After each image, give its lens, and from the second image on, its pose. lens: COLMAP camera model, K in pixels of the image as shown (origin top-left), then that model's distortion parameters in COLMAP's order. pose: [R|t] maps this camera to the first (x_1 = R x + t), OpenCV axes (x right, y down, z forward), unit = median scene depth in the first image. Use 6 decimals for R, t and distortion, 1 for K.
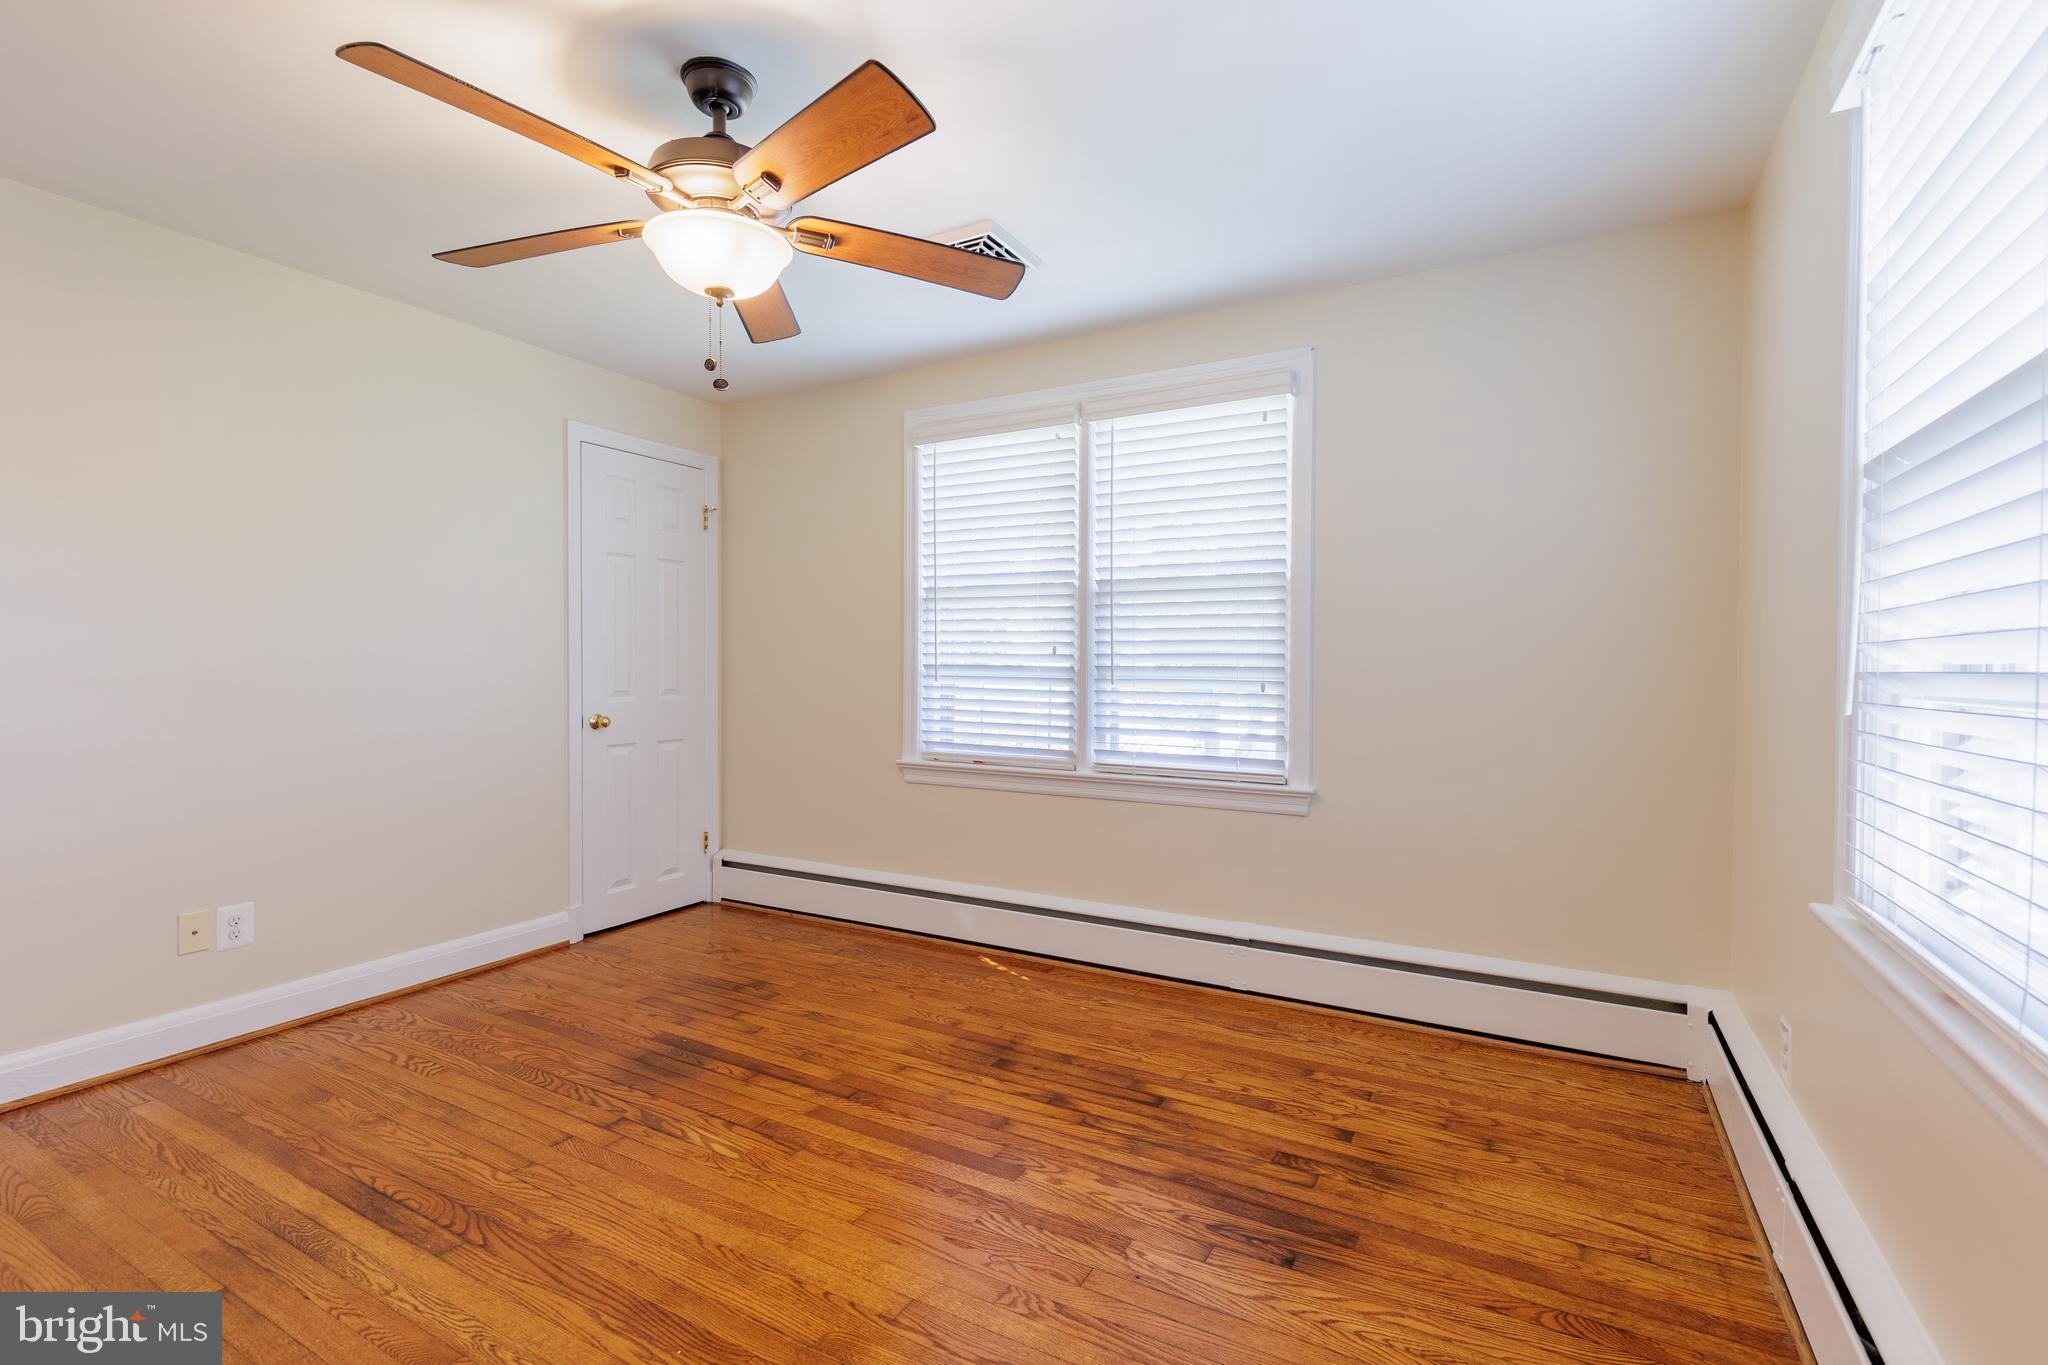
lens RADIAL K [[926.4, 0, 1020.6], [0, 926.4, 677.8], [0, 0, 1]] dist [0.009470, -0.001925]
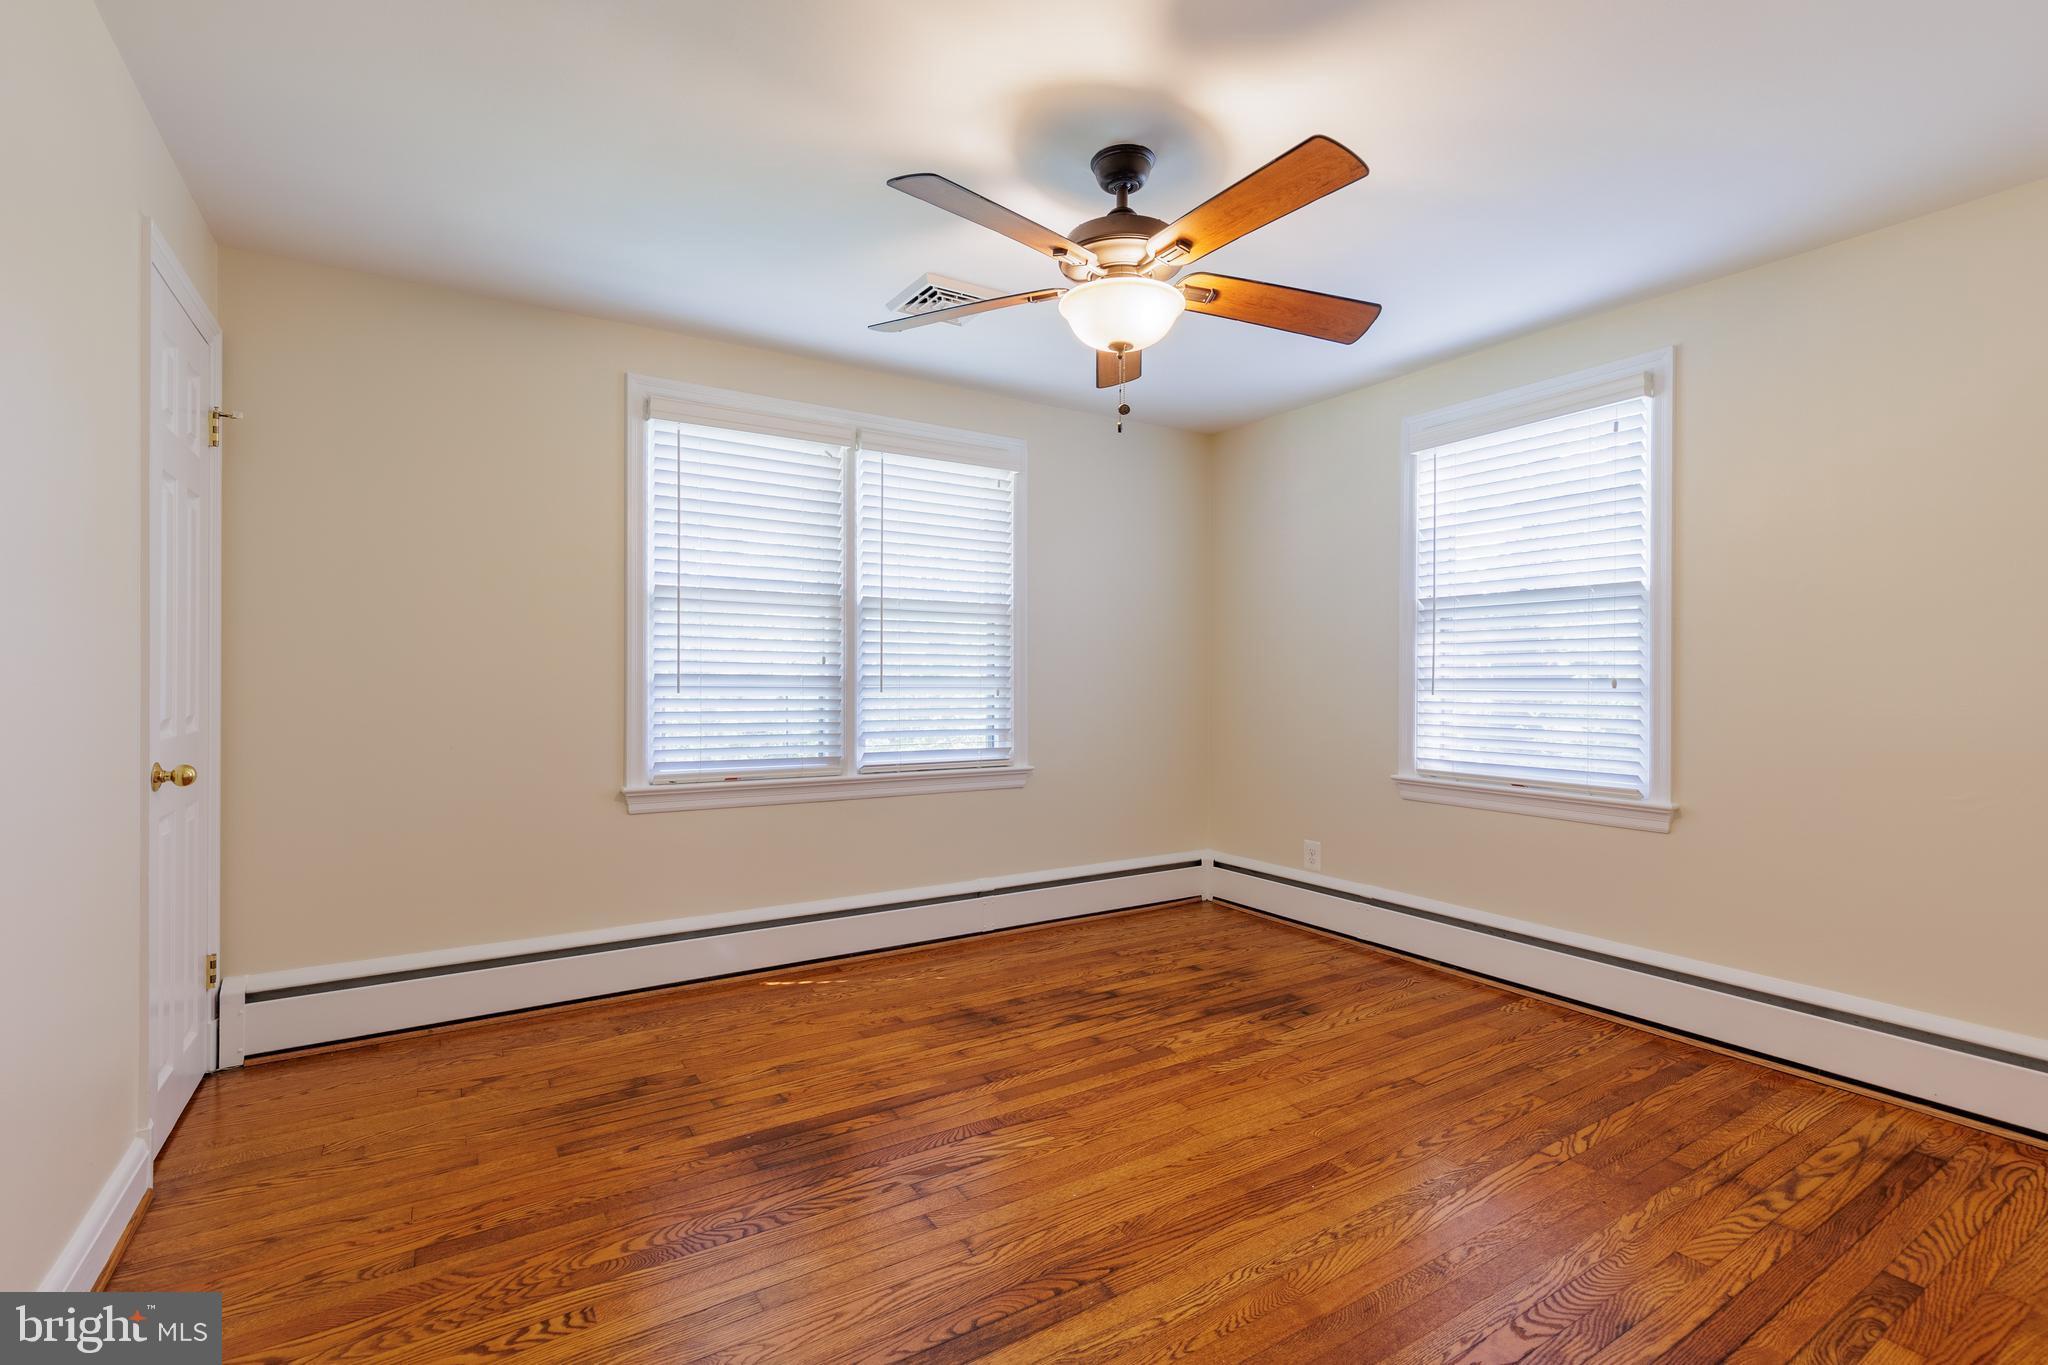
lens RADIAL K [[926.4, 0, 1020.6], [0, 926.4, 677.8], [0, 0, 1]] dist [0.009470, -0.001925]
pose [[0.473977, -0.001473, 0.880536, -0.961574], [0.011430, 0.999925, -0.004480, -0.003877], [-0.880463, 0.012188, 0.473958, 0.401196]]
